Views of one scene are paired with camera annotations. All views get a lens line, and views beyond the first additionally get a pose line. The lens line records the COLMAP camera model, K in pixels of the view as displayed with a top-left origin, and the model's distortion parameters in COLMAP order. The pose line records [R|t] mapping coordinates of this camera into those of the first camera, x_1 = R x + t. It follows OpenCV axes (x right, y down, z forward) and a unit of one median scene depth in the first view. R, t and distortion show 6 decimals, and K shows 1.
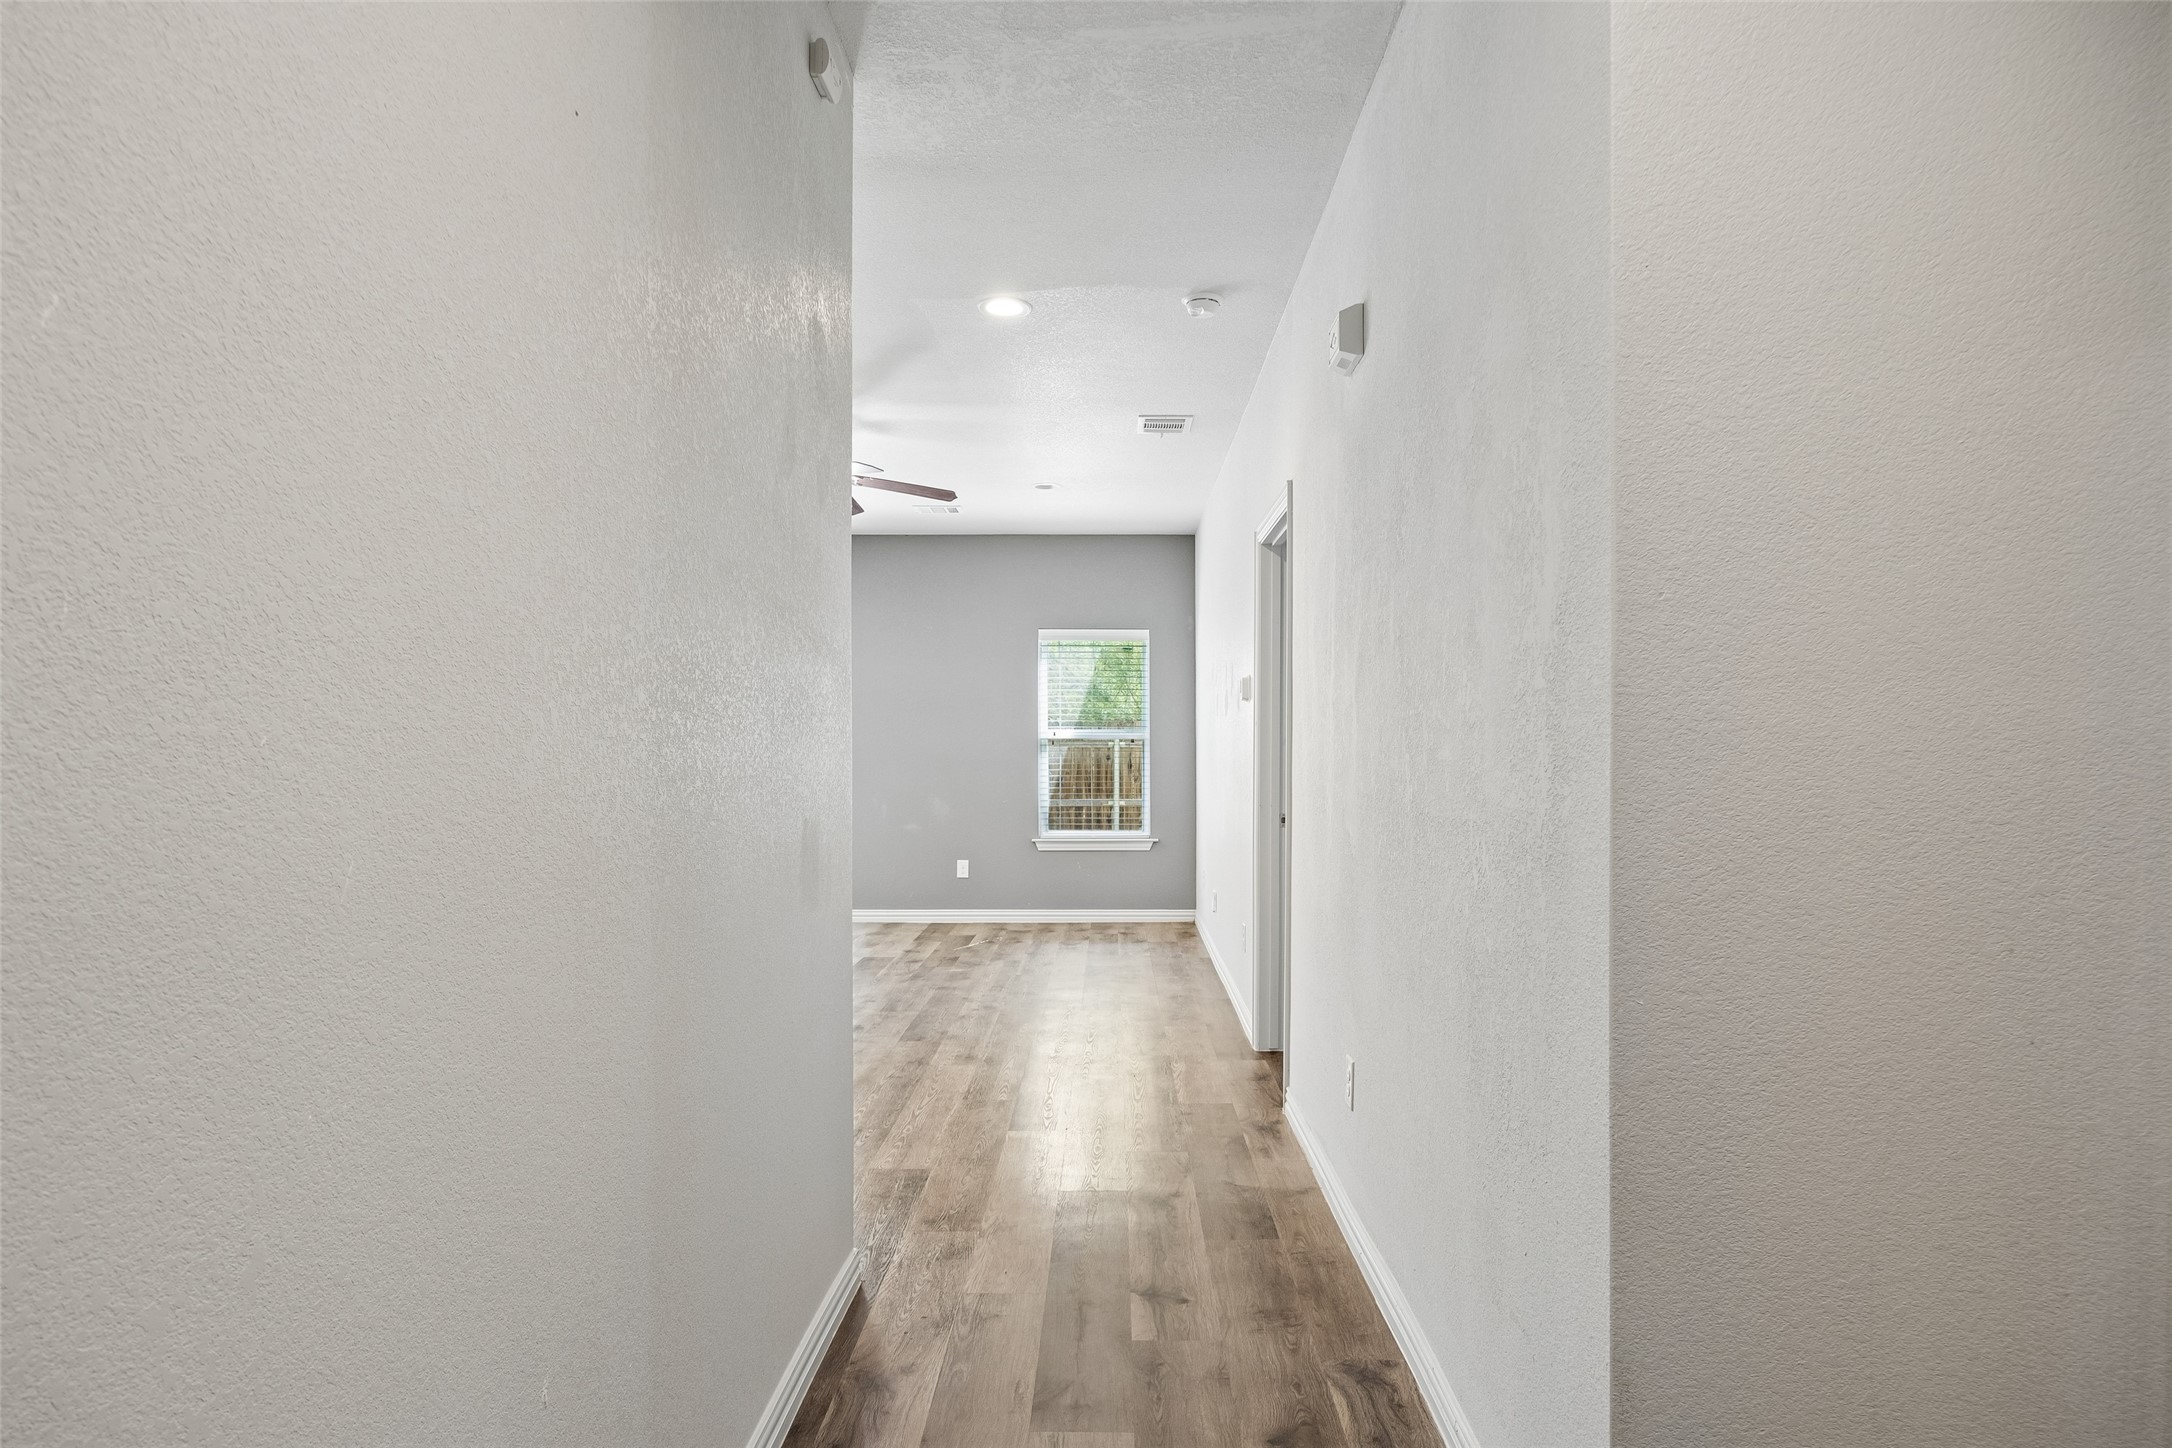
lens RADIAL K [[1271.2, 0, 1096.4], [0, 1271.2, 735.7], [0, 0, 1]] dist [-0.001152, -0.000018]
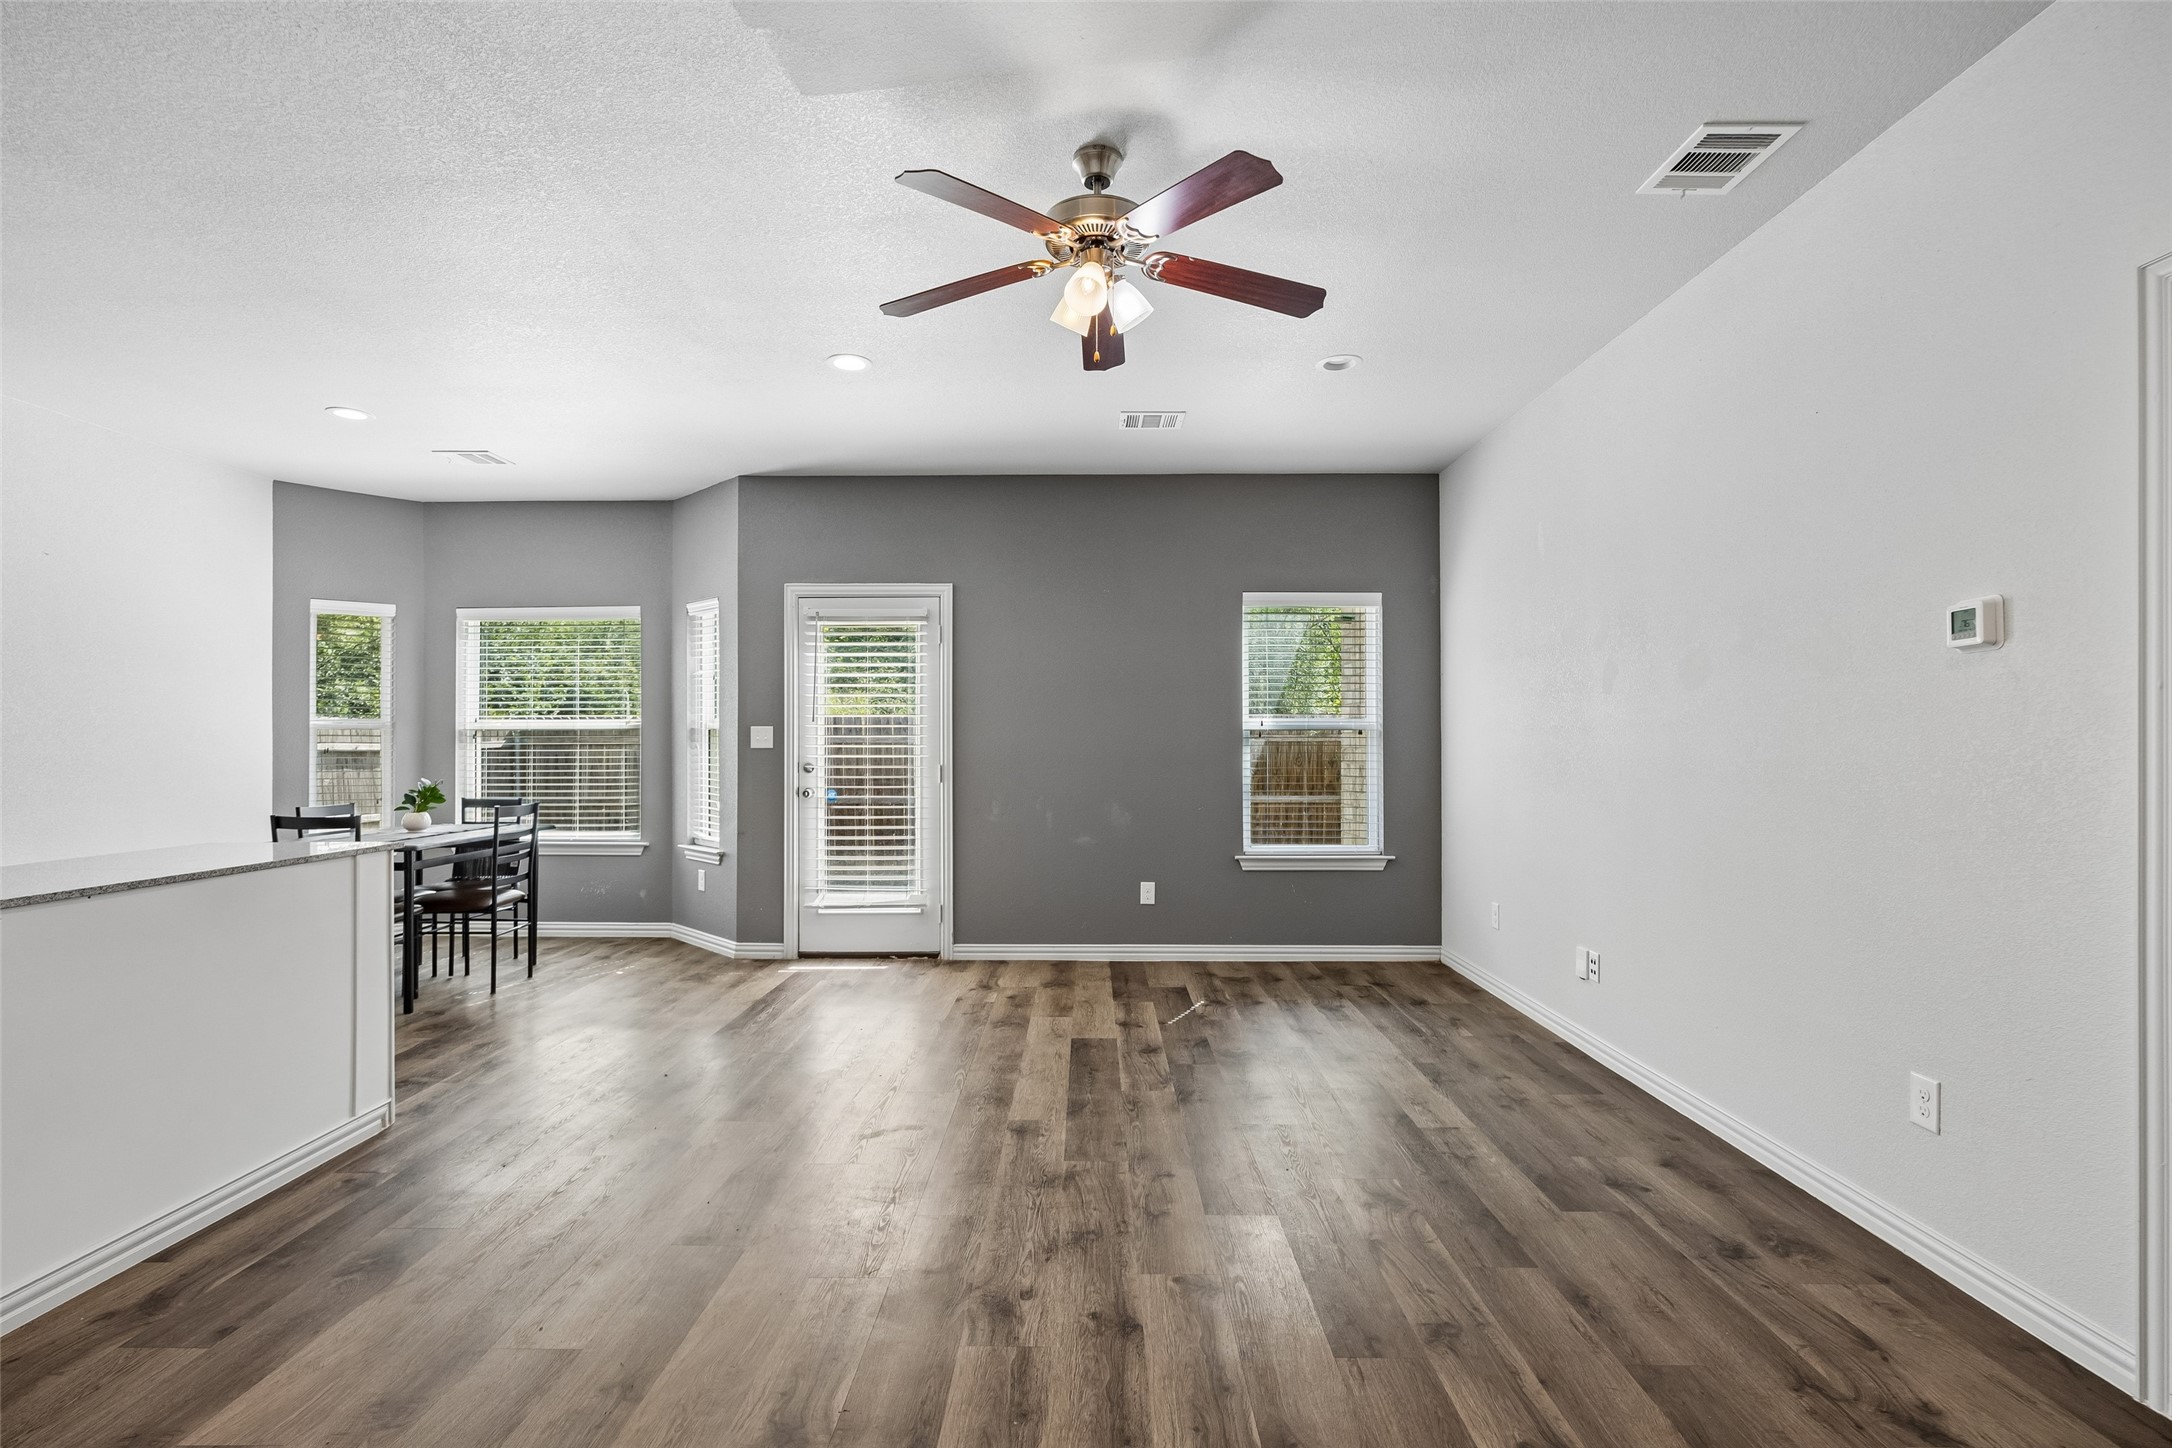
lens RADIAL K [[1004.4, 0, 1084.5], [0, 1004.4, 734.0], [0, 0, 1]] dist [-0.008512, 0.002889]
pose [[0.999963, 0.004384, 0.007411, -0.149894], [-0.004394, 0.999989, 0.001317, 0.004944], [-0.007405, -0.001349, 0.999972, 0.374730]]
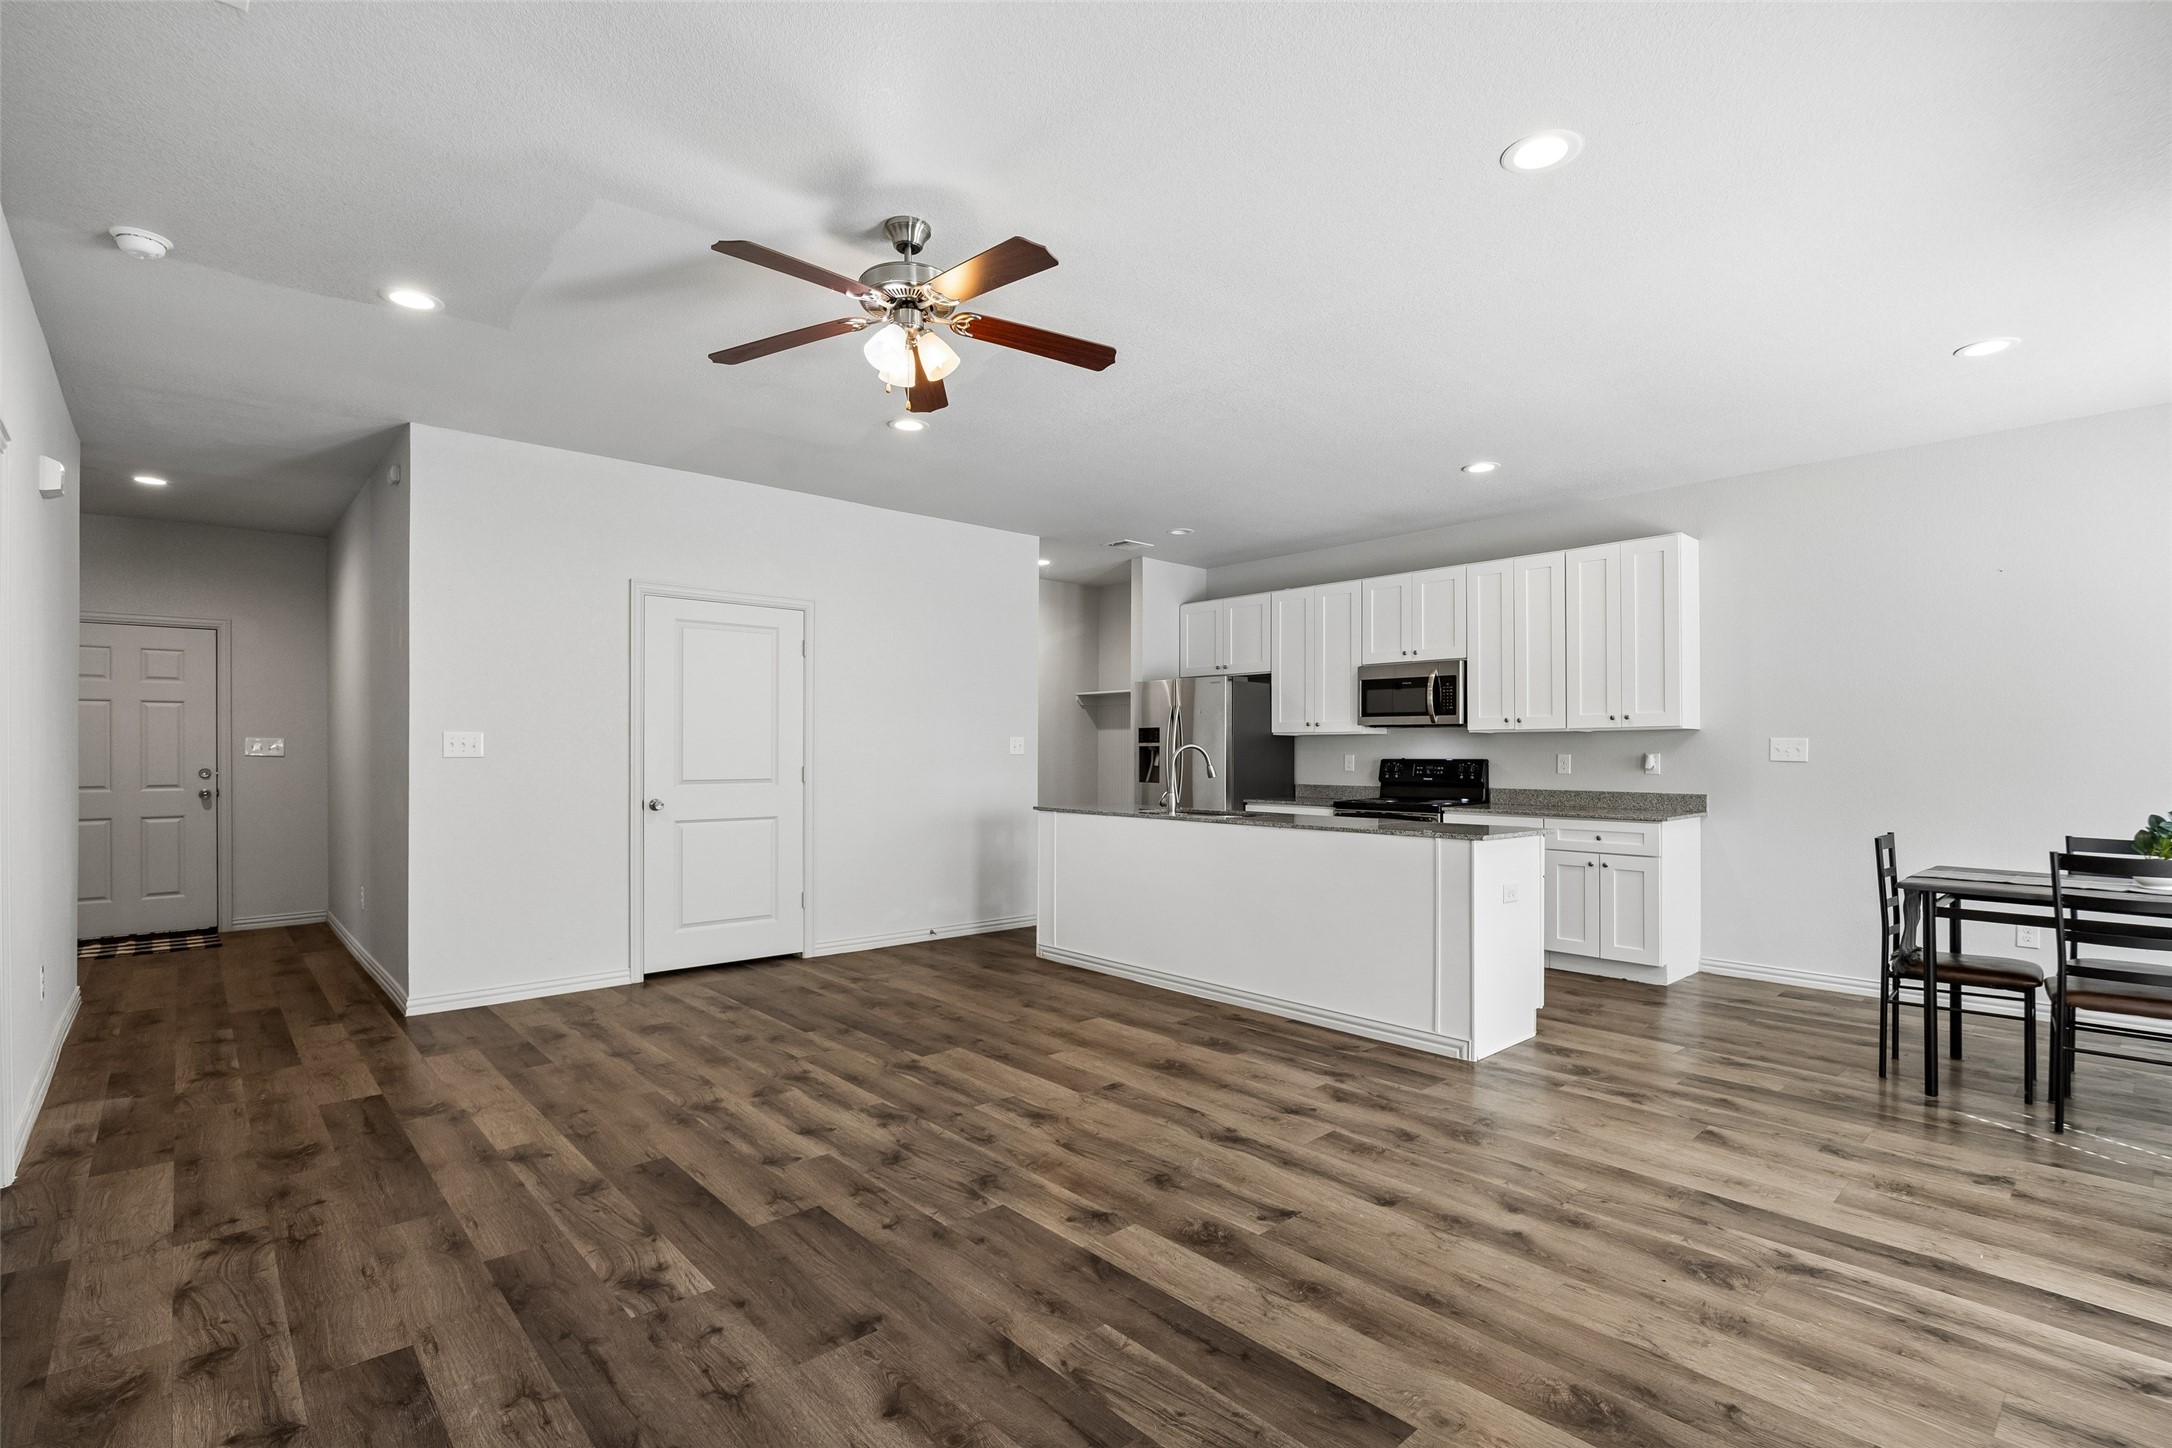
lens RADIAL K [[1004.4, 0, 1072.2], [0, 1004.4, 741.9], [0, 0, 1]] dist [-0.008512, 0.002889]
pose [[-0.734294, -0.002367, -0.678827, 0.036672], [0.007972, 0.999895, -0.012111, 0.008437], [0.678784, -0.014305, -0.734198, 0.938399]]
